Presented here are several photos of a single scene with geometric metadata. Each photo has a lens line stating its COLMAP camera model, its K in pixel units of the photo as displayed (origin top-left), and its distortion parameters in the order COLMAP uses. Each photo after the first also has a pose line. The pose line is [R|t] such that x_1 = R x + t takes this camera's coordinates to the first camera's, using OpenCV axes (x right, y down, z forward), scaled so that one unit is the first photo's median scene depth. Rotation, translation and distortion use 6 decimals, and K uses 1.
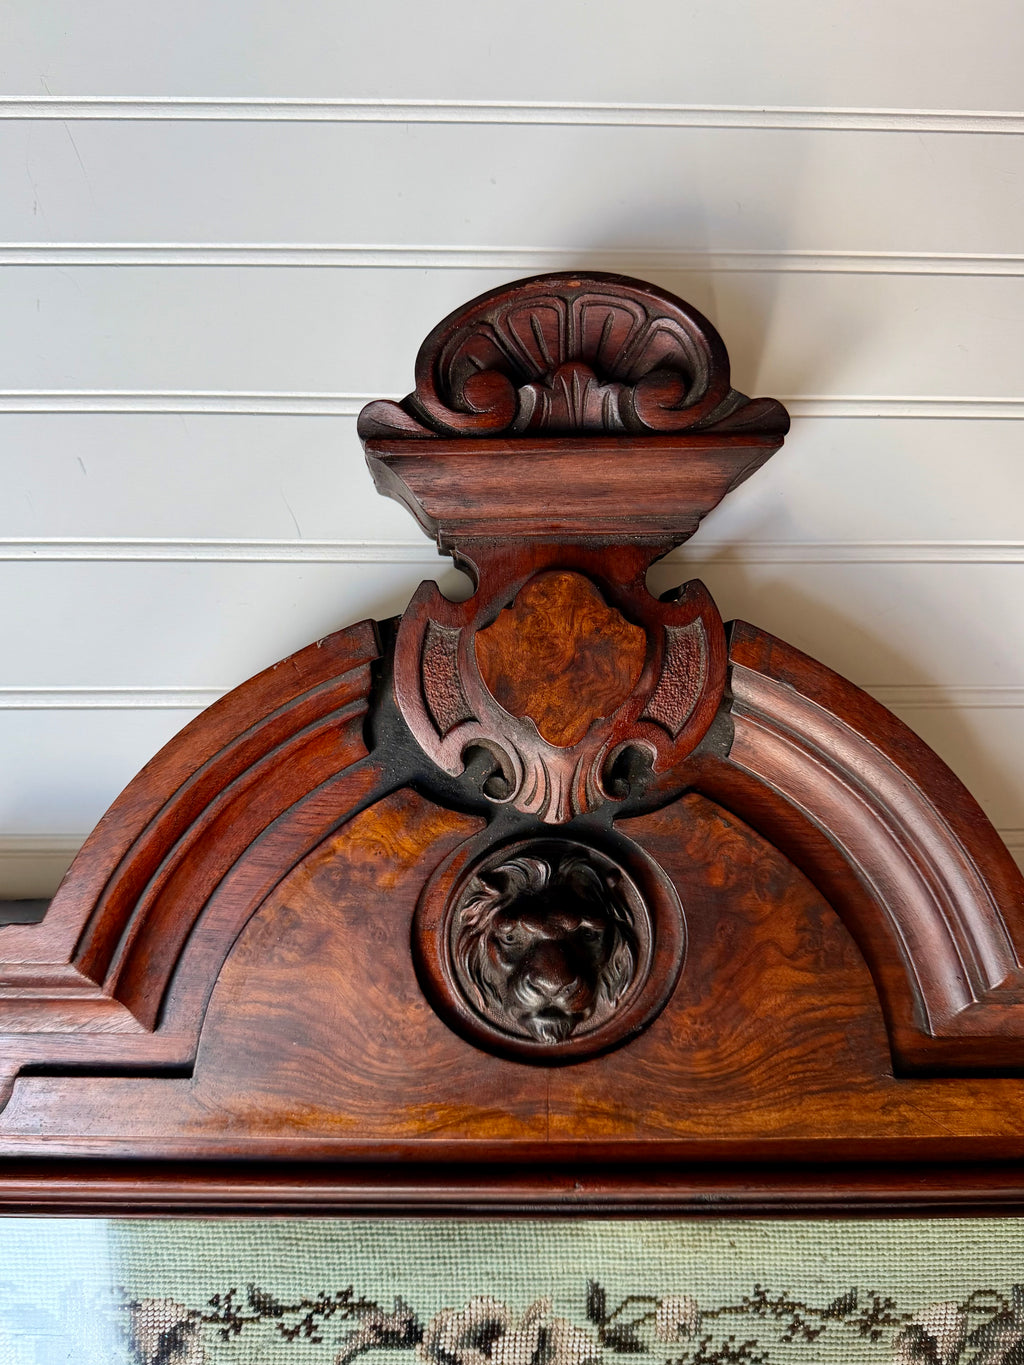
lens RADIAL K [[1093.9, 0, 515.8], [0, 1093.9, 677.8], [0, 0, 1]] dist [0.008164, -0.038010]
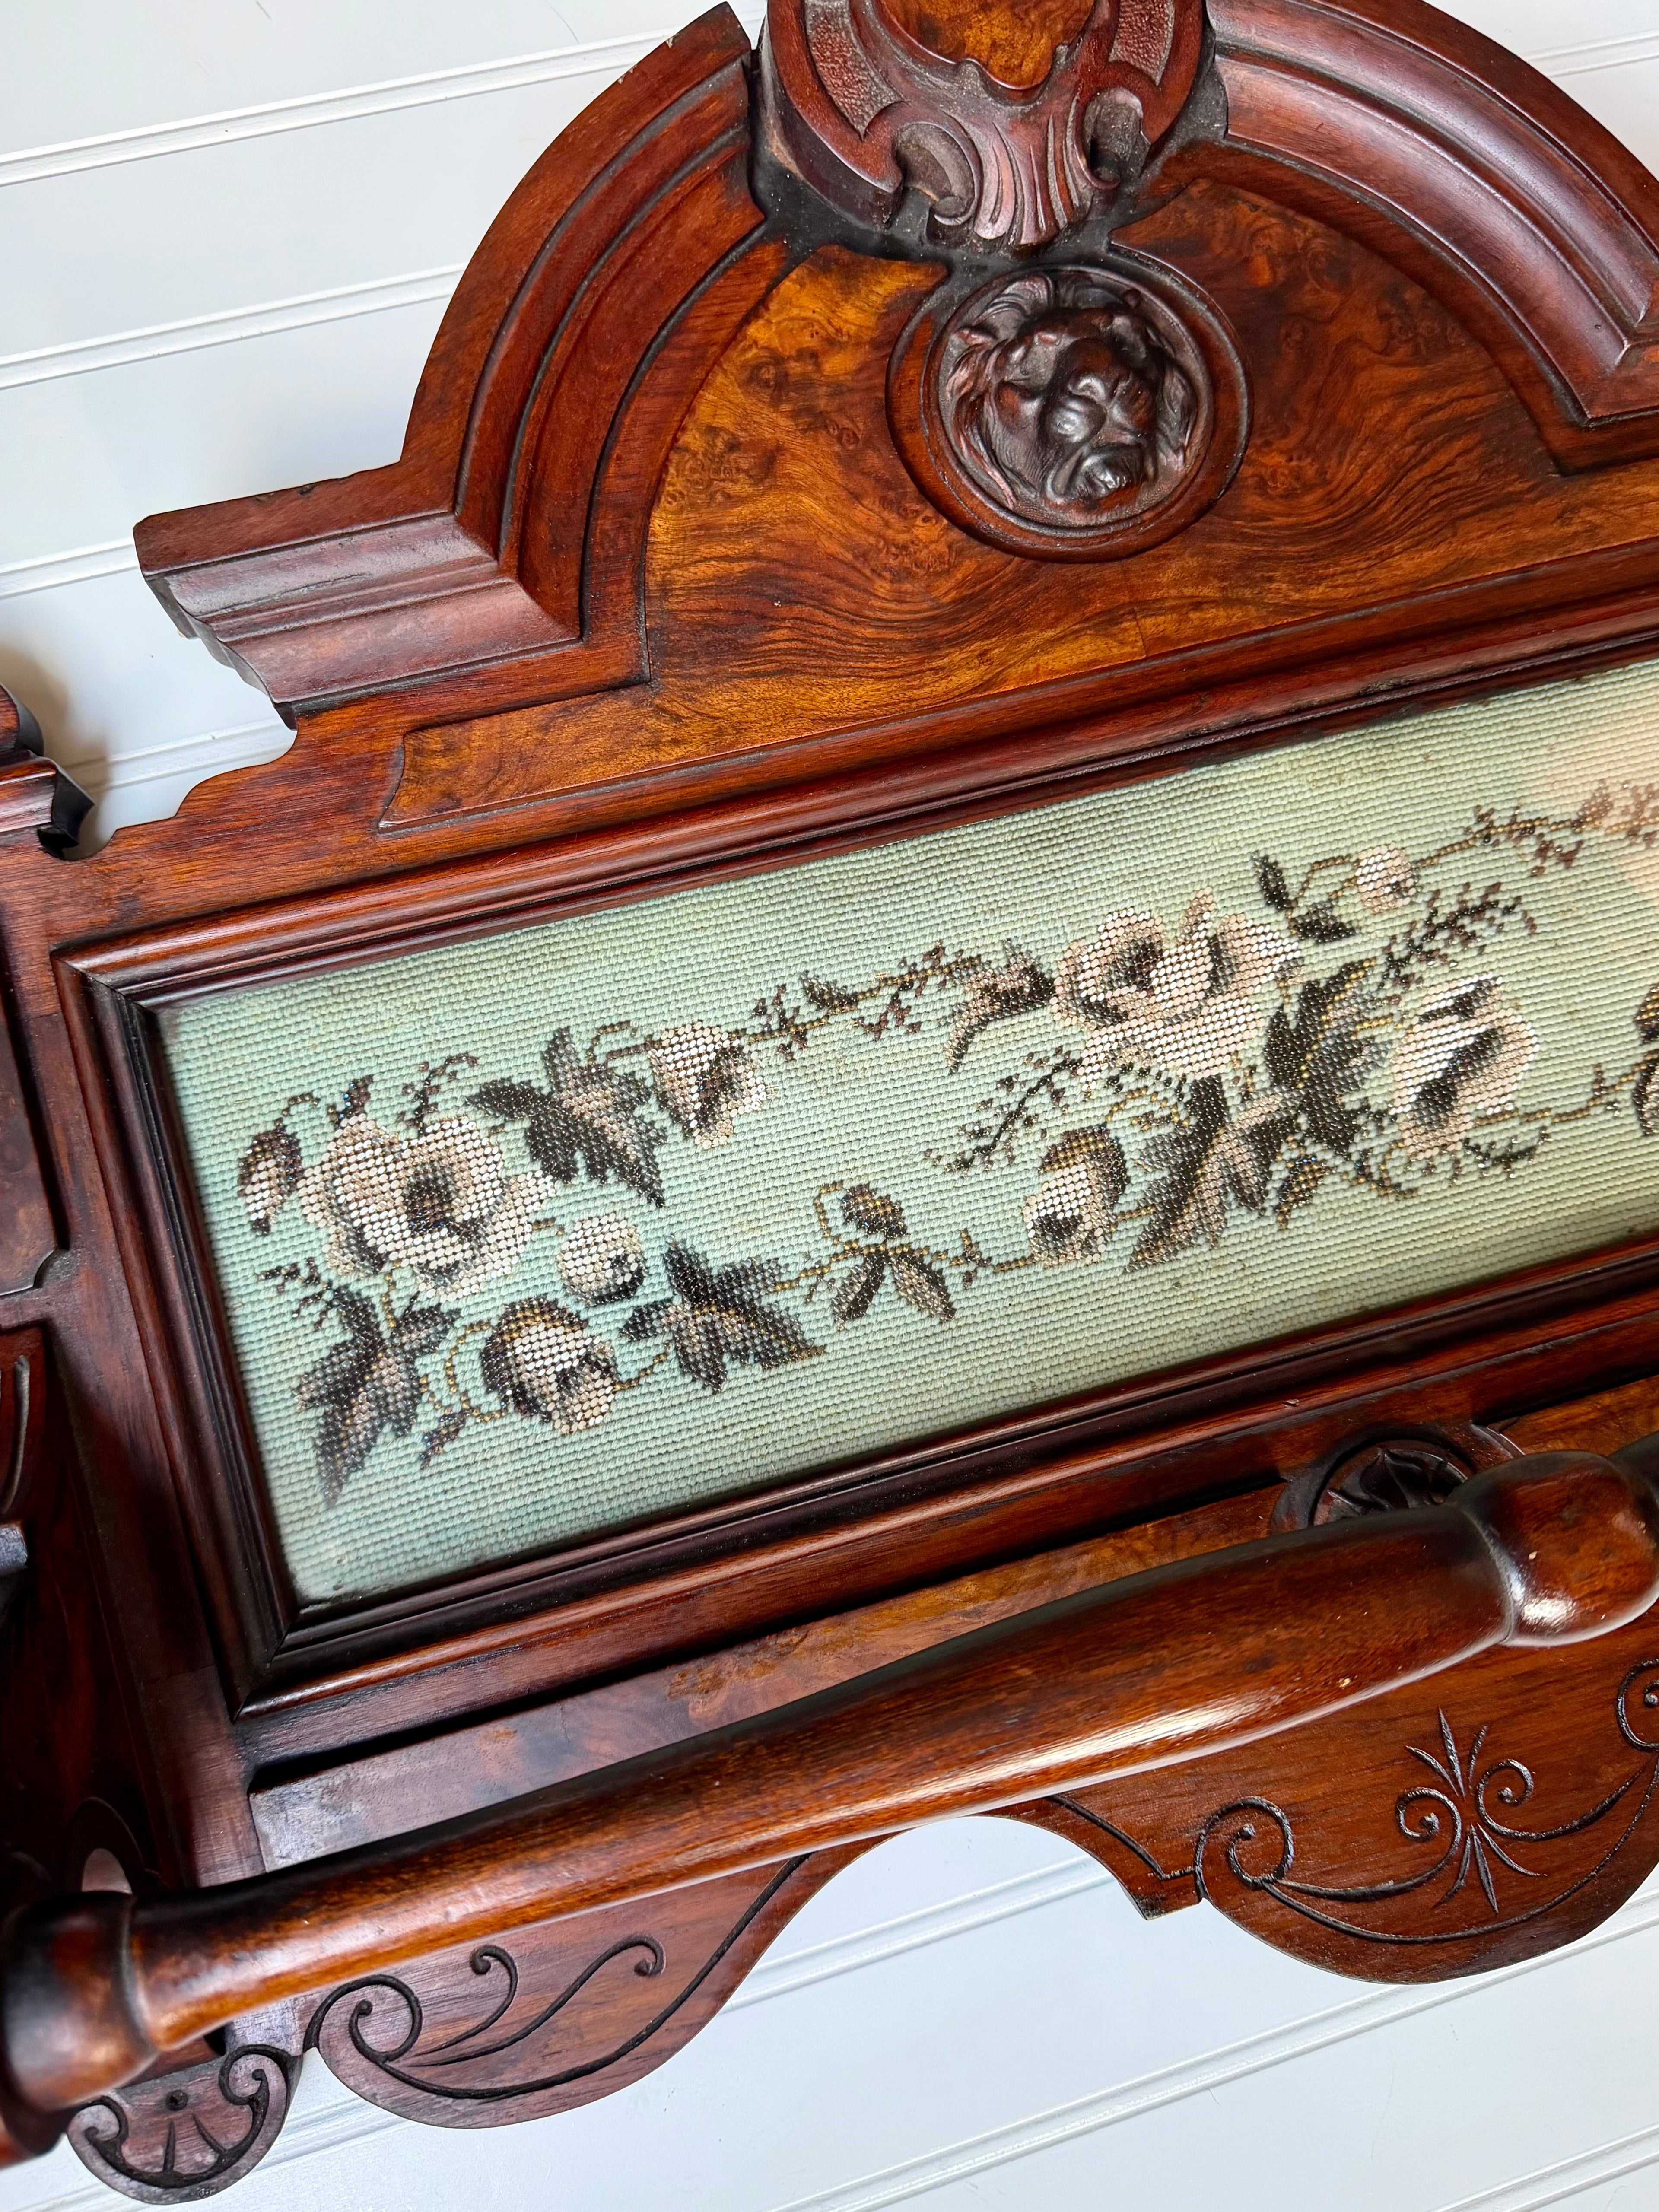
lens RADIAL K [[1738.7, 0, 835.8], [0, 1738.7, 1106.8], [0, 0, 1]] dist [0.185472, -0.444774]
pose [[0.959360, -0.263686, 0.100487, -0.357660], [0.272276, 0.958529, -0.084193, 0.737556], [-0.074119, 0.108132, 0.991370, -0.106560]]
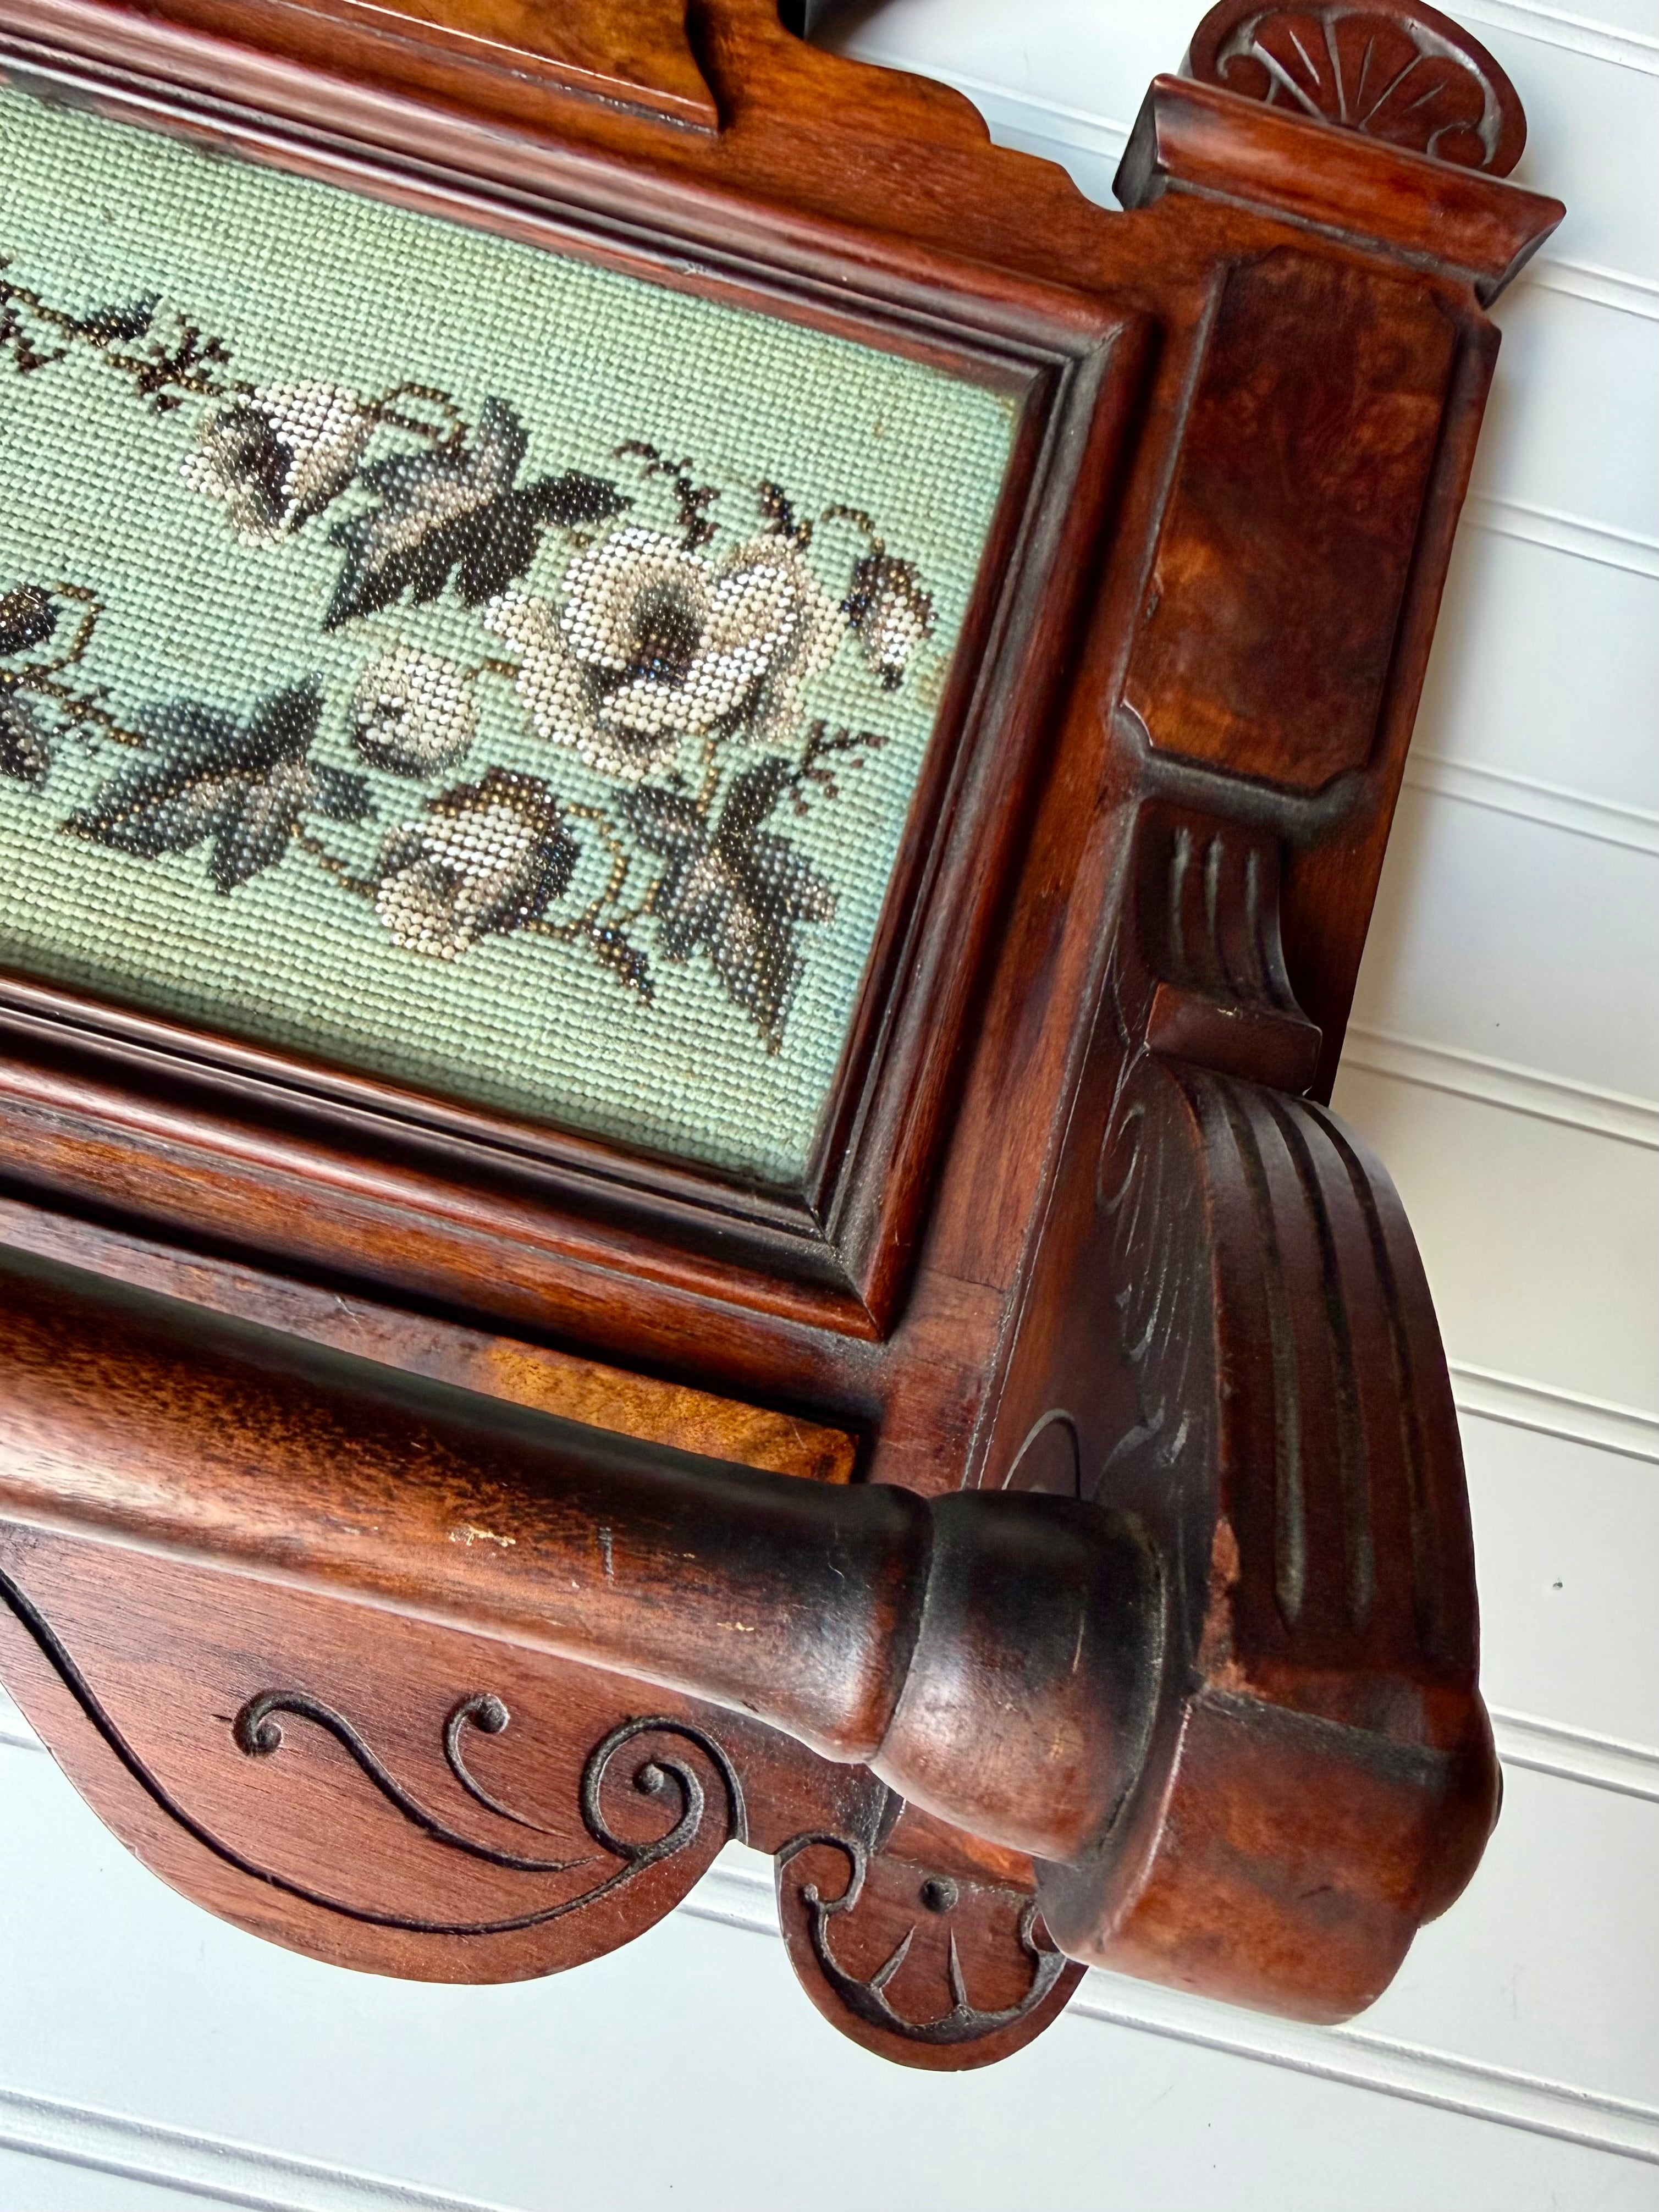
lens RADIAL K [[1591.7, 0, 823.1], [0, 1591.7, 993.8], [0, 0, 1]] dist [-0.000599, 0.000553]
pose [[0.965463, 0.260466, 0.006174, 0.672342], [-0.255240, 0.950316, -0.178191, 0.905910], [-0.052280, 0.170461, 0.983977, 0.367391]]
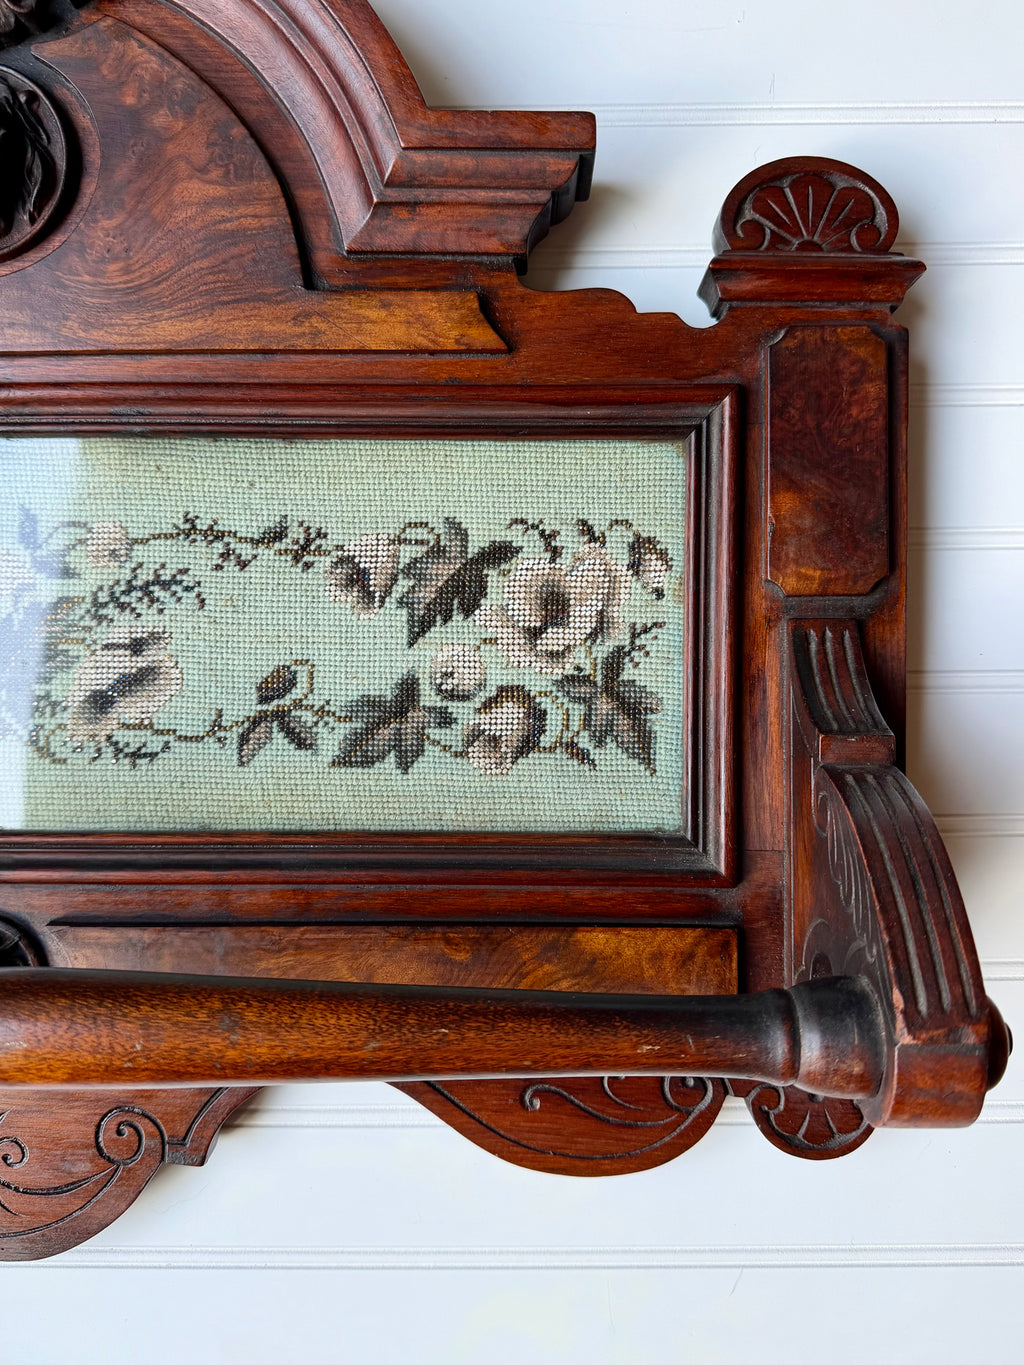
lens RADIAL K [[1058.6, 0, 511.6], [0, 1058.6, 680.9], [0, 0, 1]] dist [0.202239, -0.503552]
pose [[0.999095, -0.009751, -0.041397, 0.570421], [0.009534, 0.999940, -0.005433, 0.730509], [0.041447, 0.005034, 0.999128, 0.010201]]
